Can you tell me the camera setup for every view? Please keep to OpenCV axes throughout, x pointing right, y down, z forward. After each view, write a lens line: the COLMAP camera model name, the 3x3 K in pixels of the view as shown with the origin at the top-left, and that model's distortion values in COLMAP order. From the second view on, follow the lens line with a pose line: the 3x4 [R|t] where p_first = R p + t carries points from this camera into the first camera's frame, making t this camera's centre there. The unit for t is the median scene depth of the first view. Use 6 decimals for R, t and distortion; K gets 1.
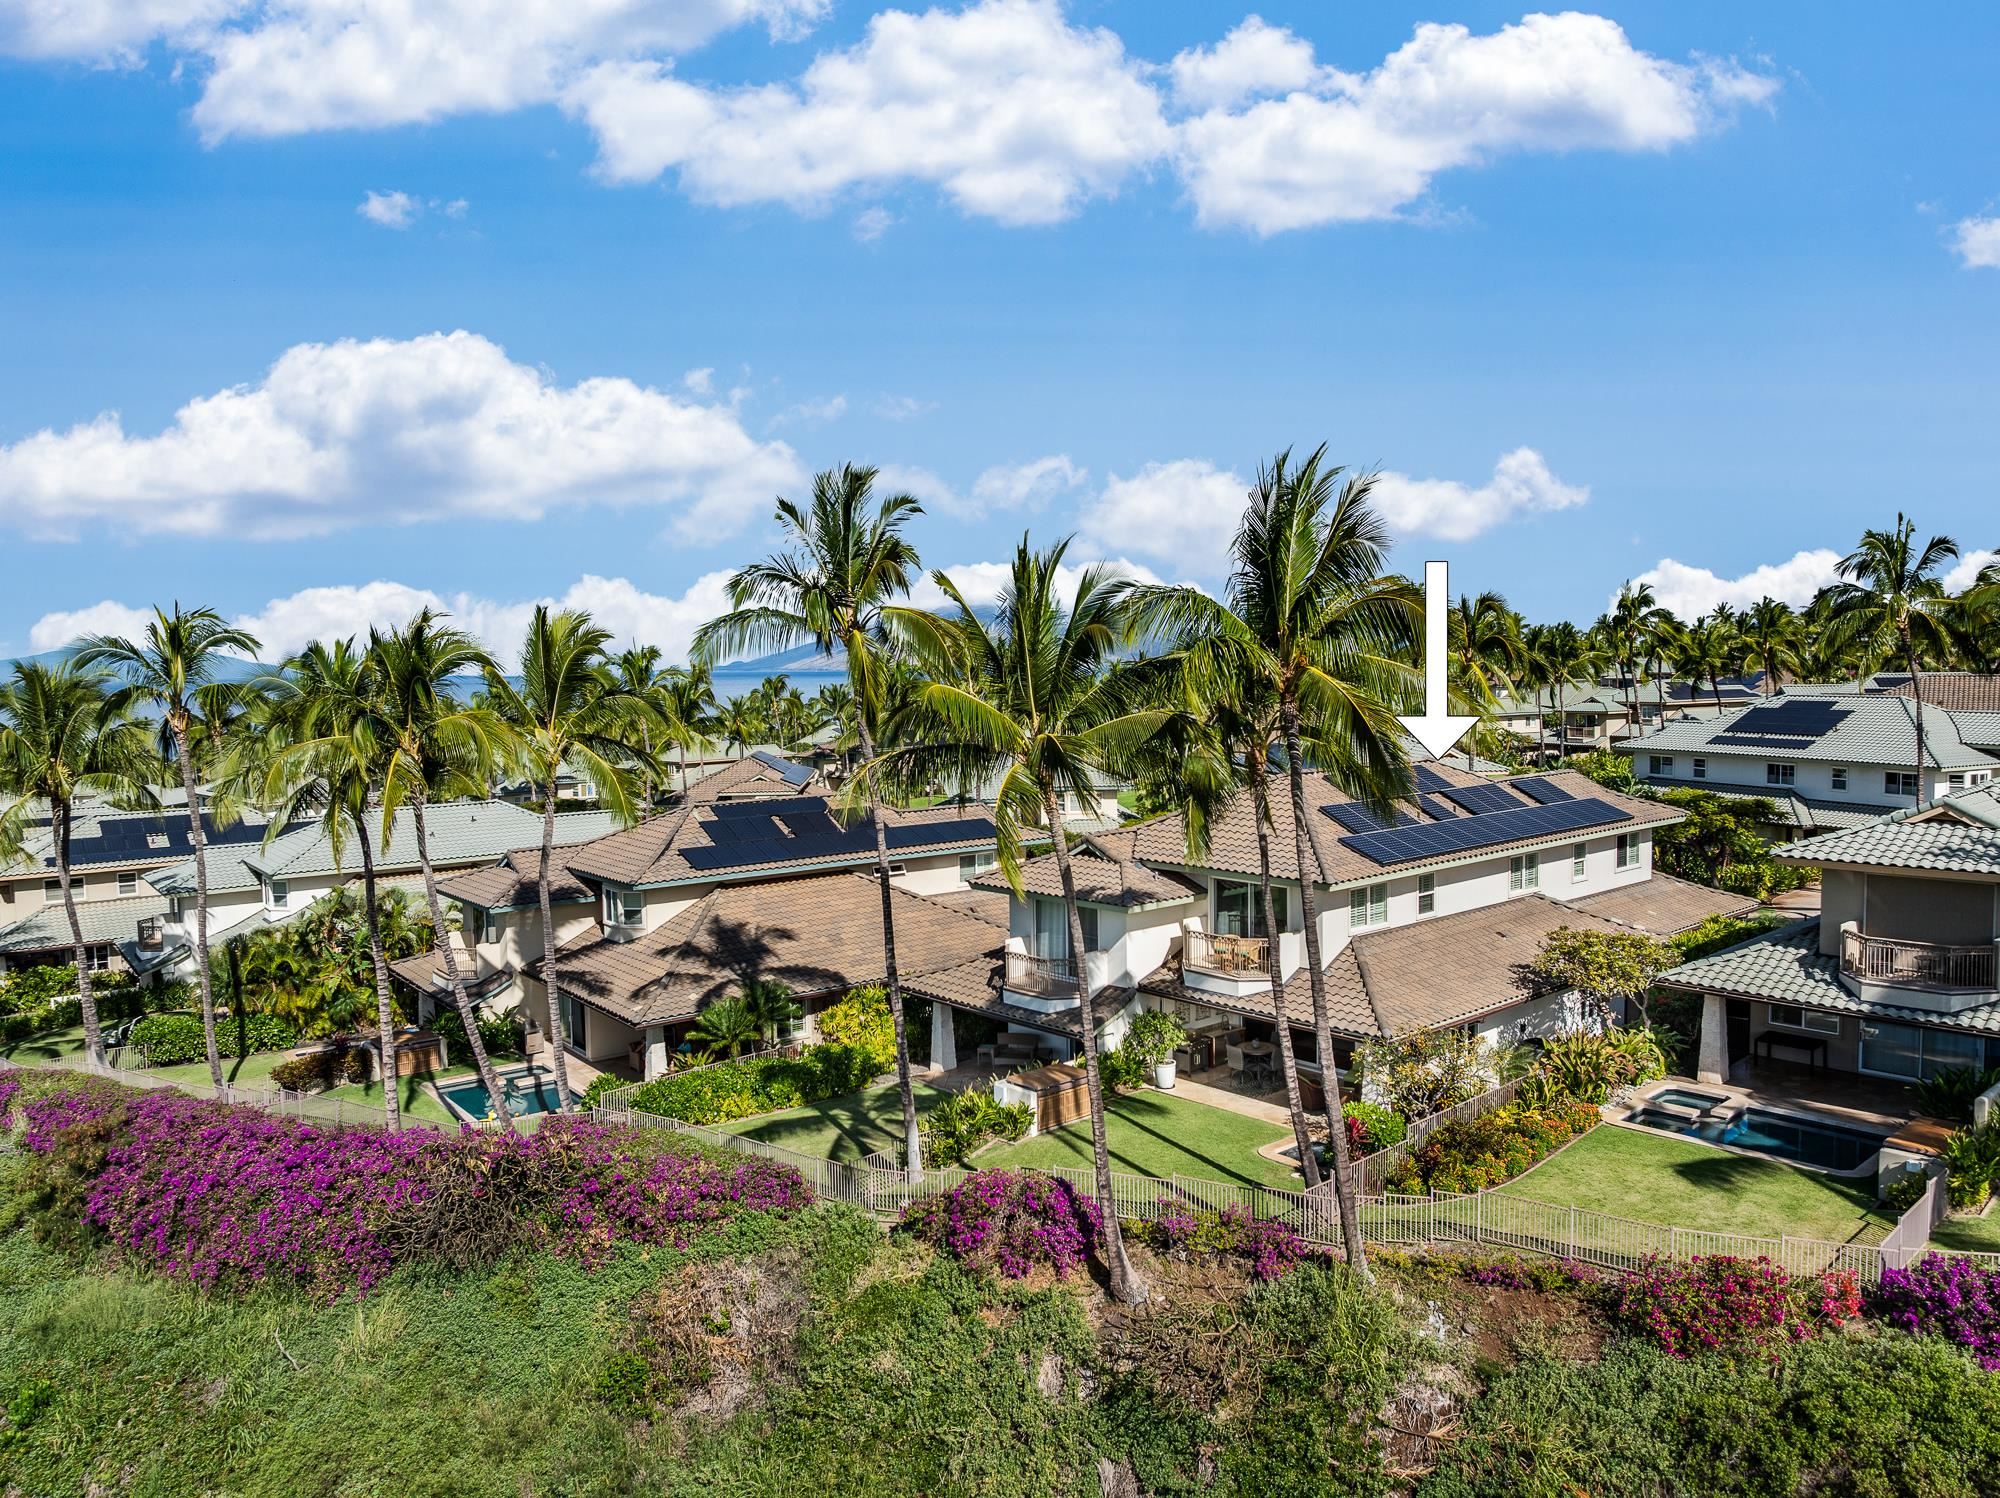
lens RADIAL K [[1393.6, 0, 998.3], [0, 1393.6, 751.3], [0, 0, 1]] dist [-0.044321, 0.008579]
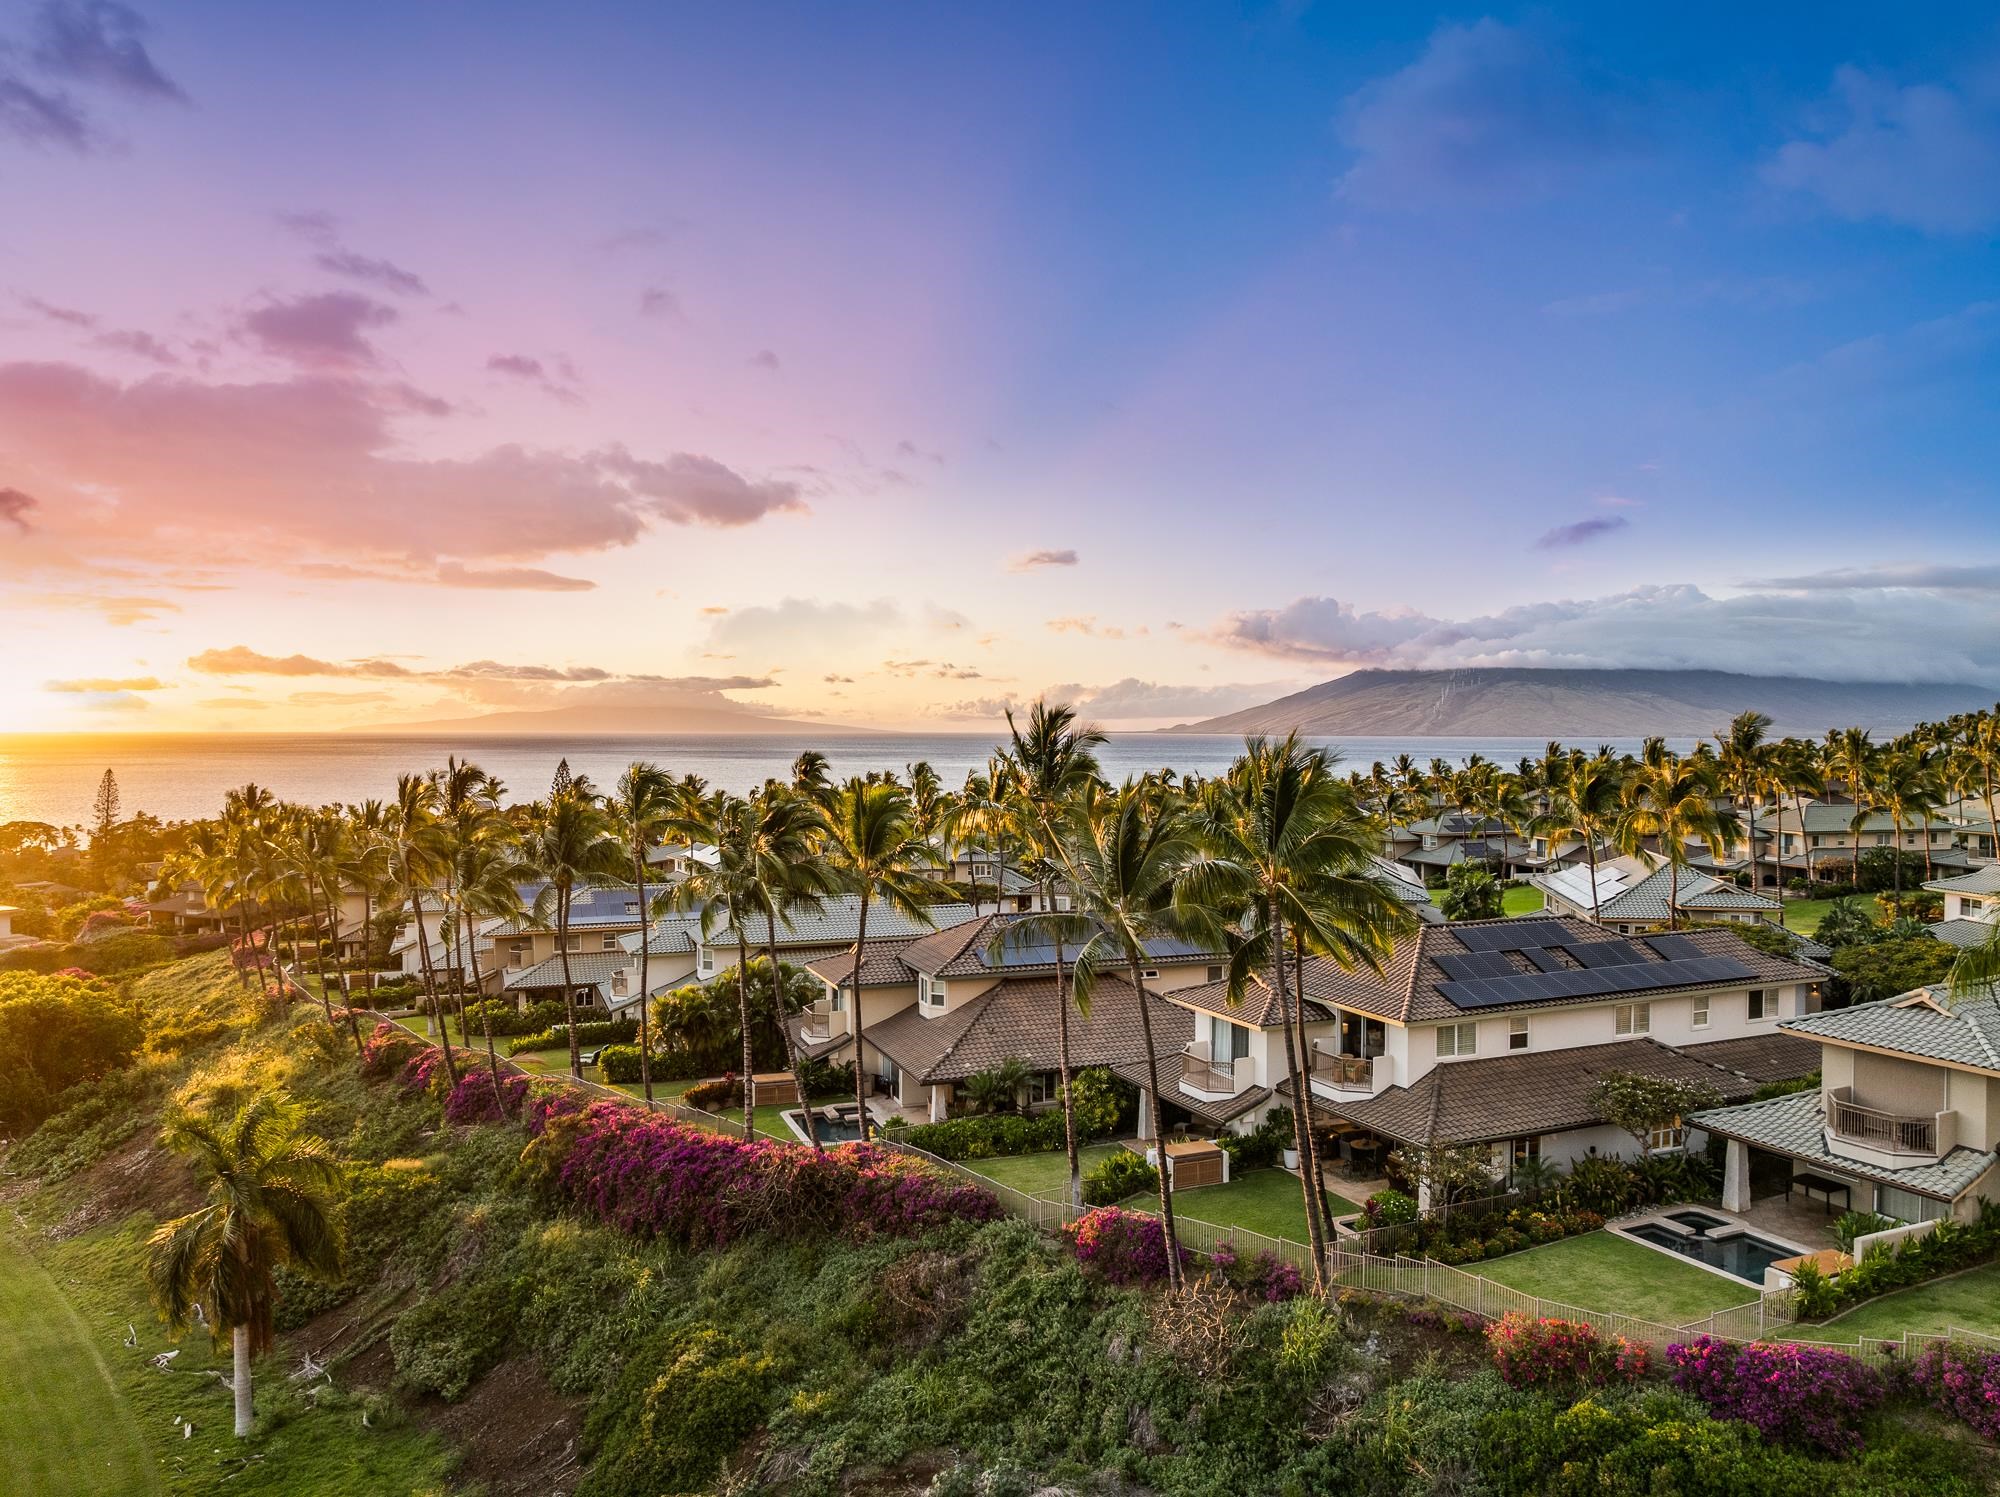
lens RADIAL K [[1393.6, 0, 998.0], [0, 1393.6, 754.8], [0, 0, 1]] dist [-0.044321, 0.008579]
pose [[0.954240, 0.017876, -0.298507, 0.213471], [-0.030838, 0.998772, -0.038768, -0.076452], [0.297448, 0.046199, 0.953620, -0.297581]]
